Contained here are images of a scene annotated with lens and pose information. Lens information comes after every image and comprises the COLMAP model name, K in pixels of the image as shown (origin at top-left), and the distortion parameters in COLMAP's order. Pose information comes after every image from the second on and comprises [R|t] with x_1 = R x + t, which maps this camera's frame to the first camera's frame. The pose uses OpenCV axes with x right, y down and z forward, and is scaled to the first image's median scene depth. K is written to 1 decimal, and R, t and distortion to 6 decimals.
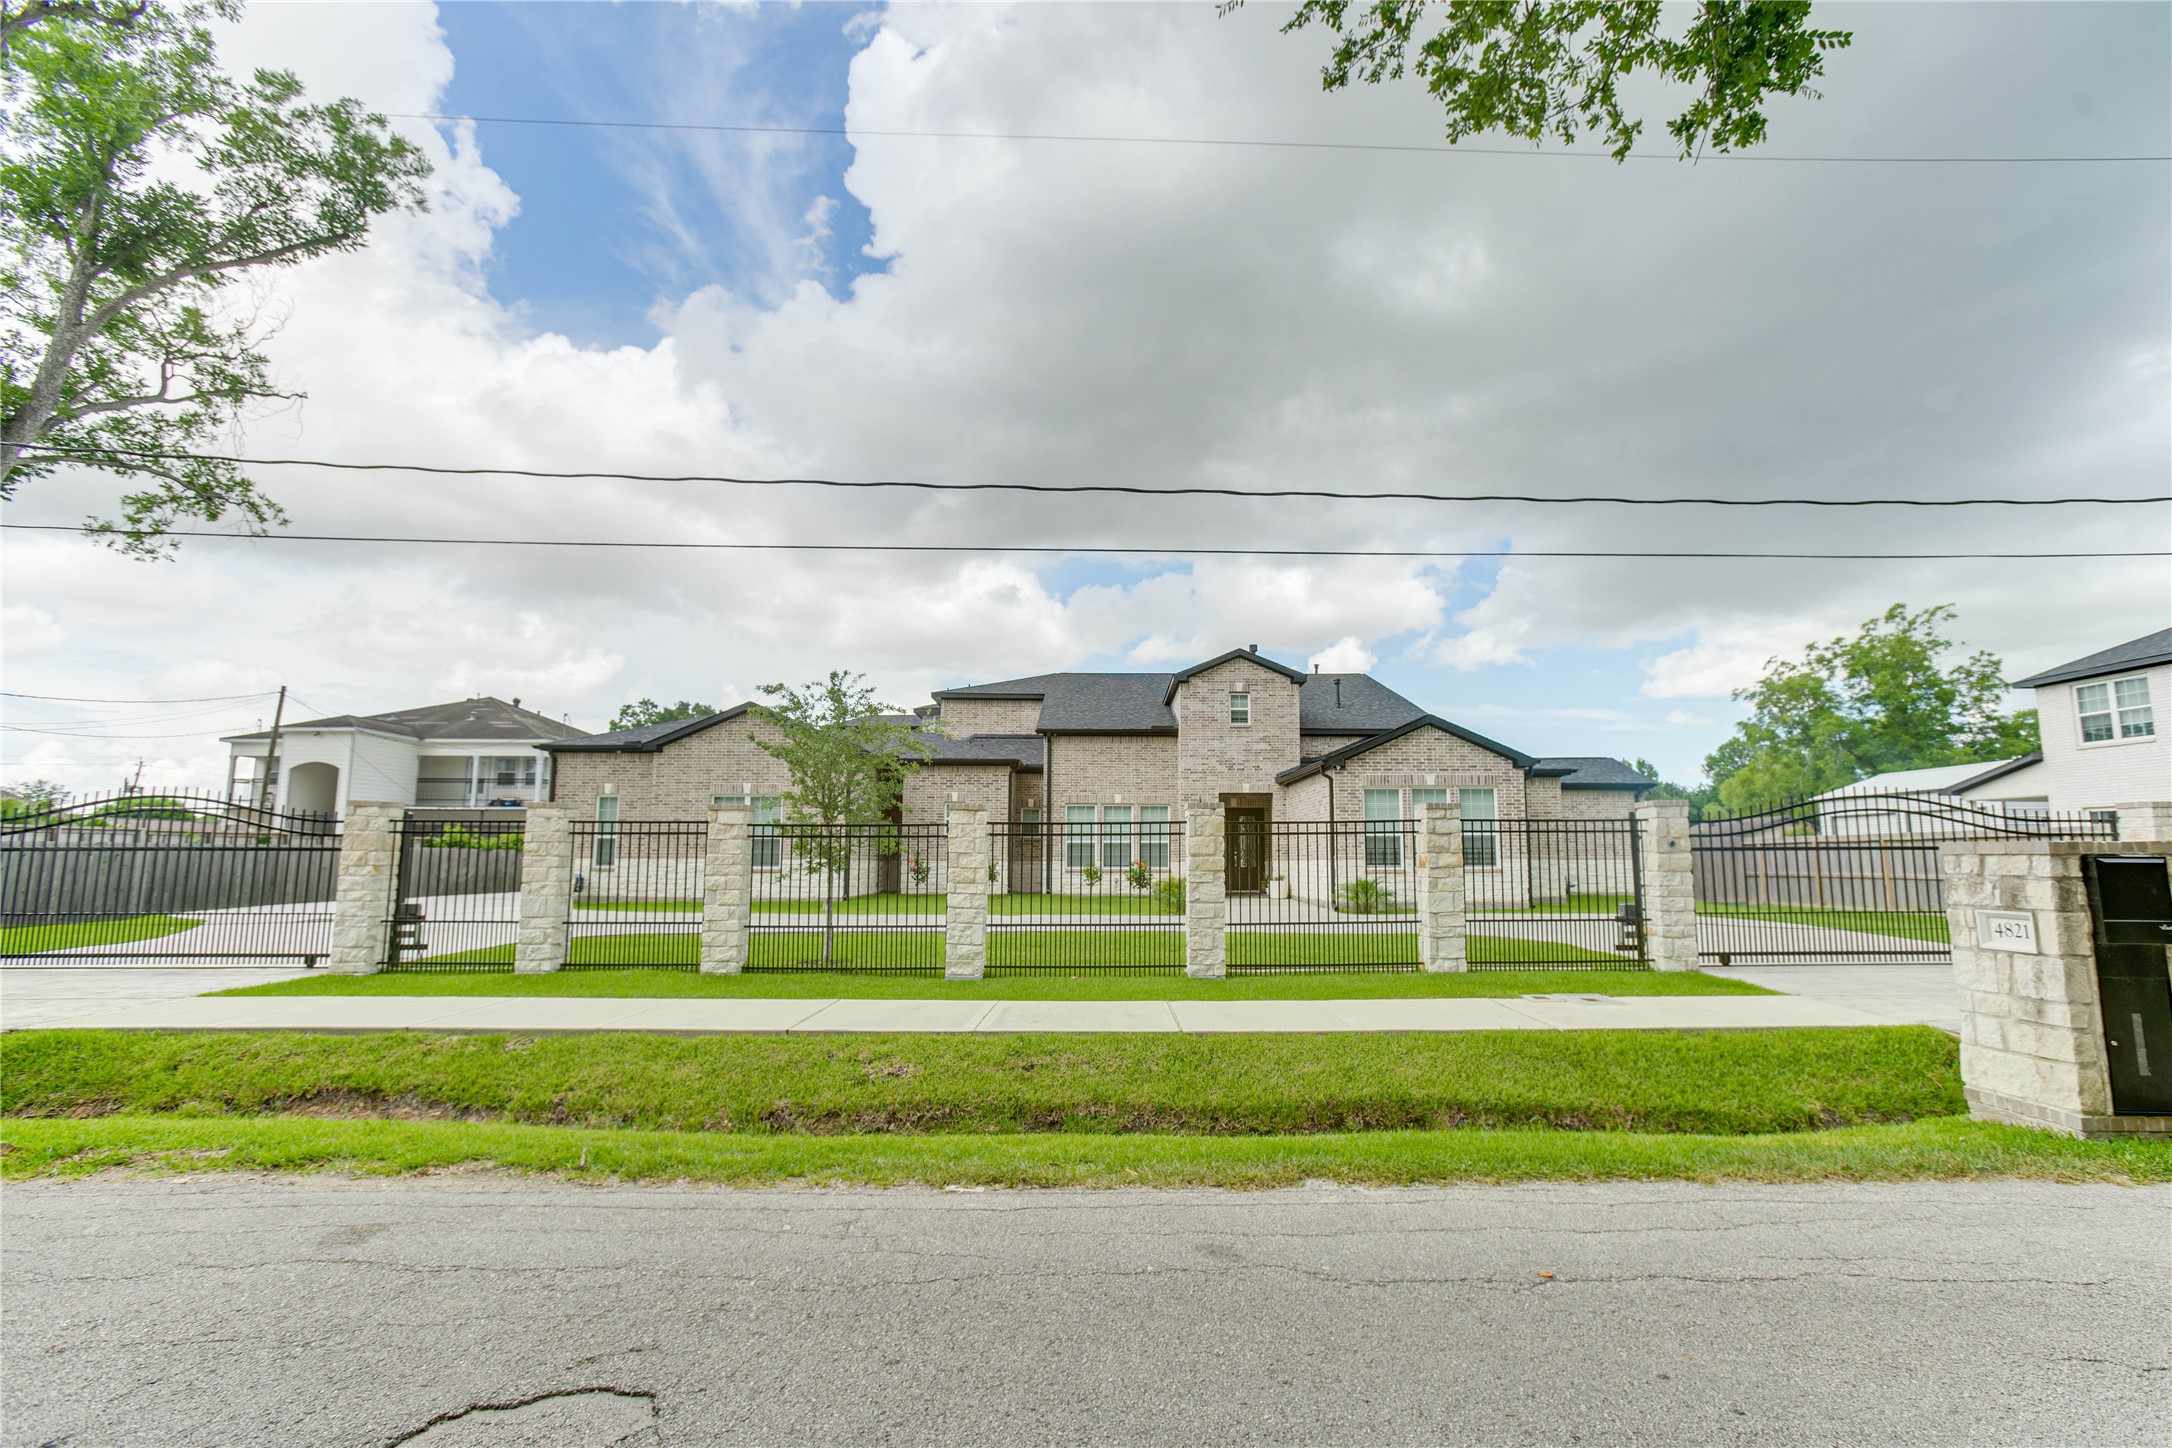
lens RADIAL K [[990.9, 0, 1082.6], [0, 990.9, 723.1], [0, 0, 1]] dist [0.001707, 0.000127]
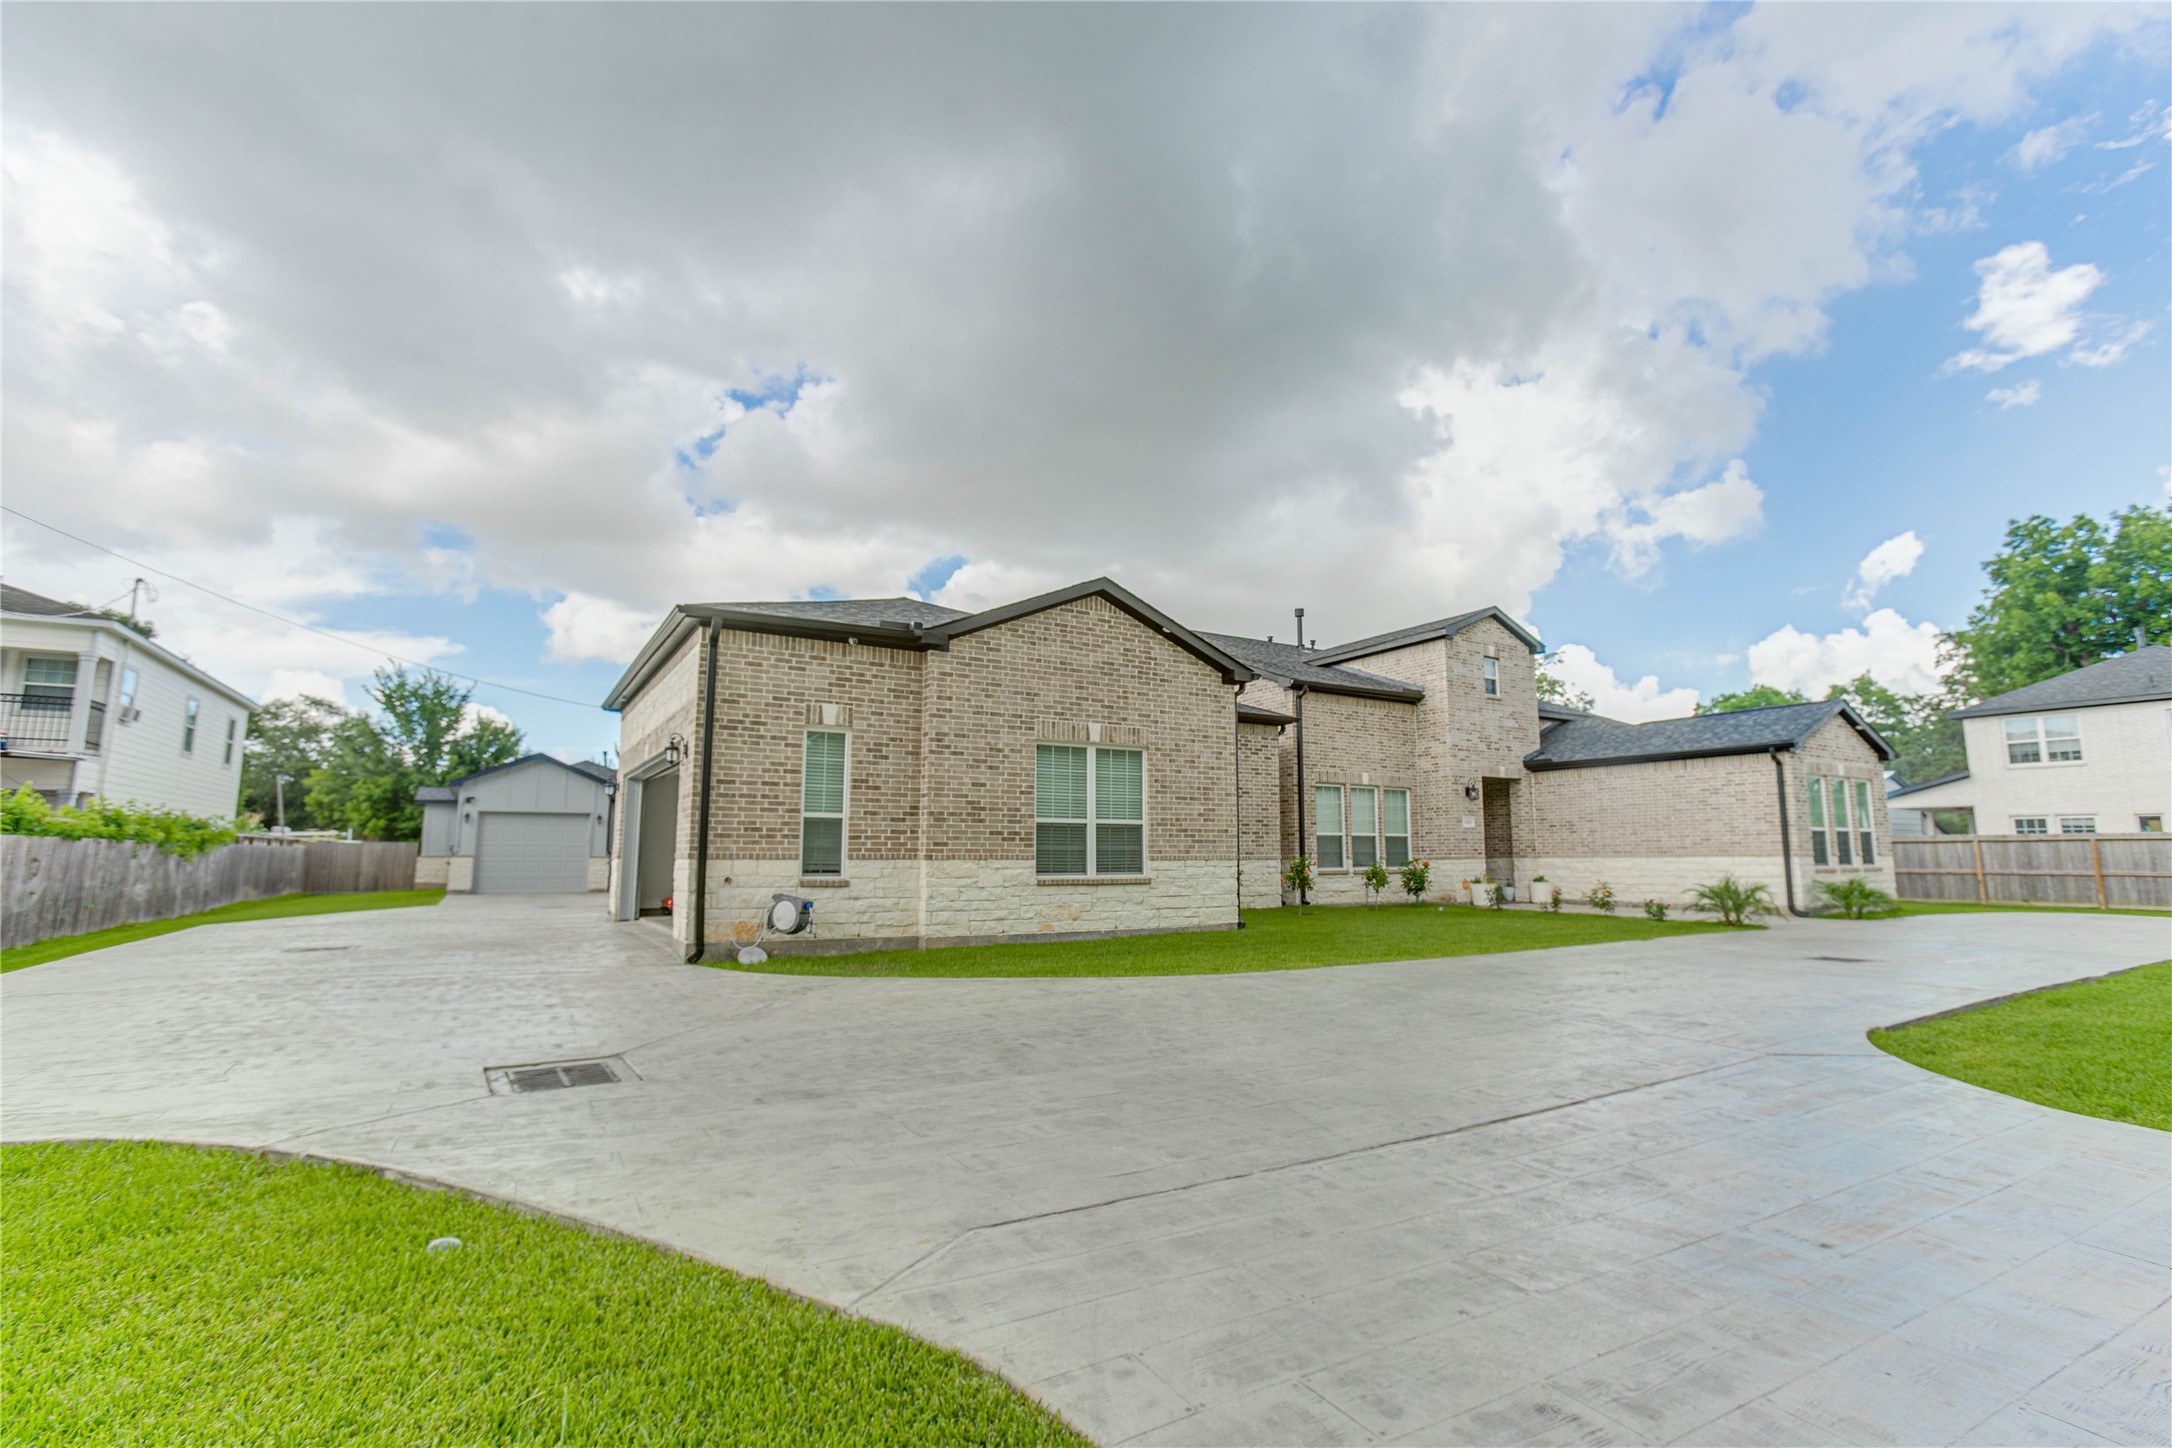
lens RADIAL K [[990.9, 0, 1089.2], [0, 990.9, 725.8], [0, 0, 1]] dist [0.001707, 0.000127]
pose [[0.829234, 0.068348, 0.554707, -0.638373], [-0.073040, 0.997235, -0.013687, 0.068852], [-0.554109, -0.029166, 0.831933, 0.534353]]
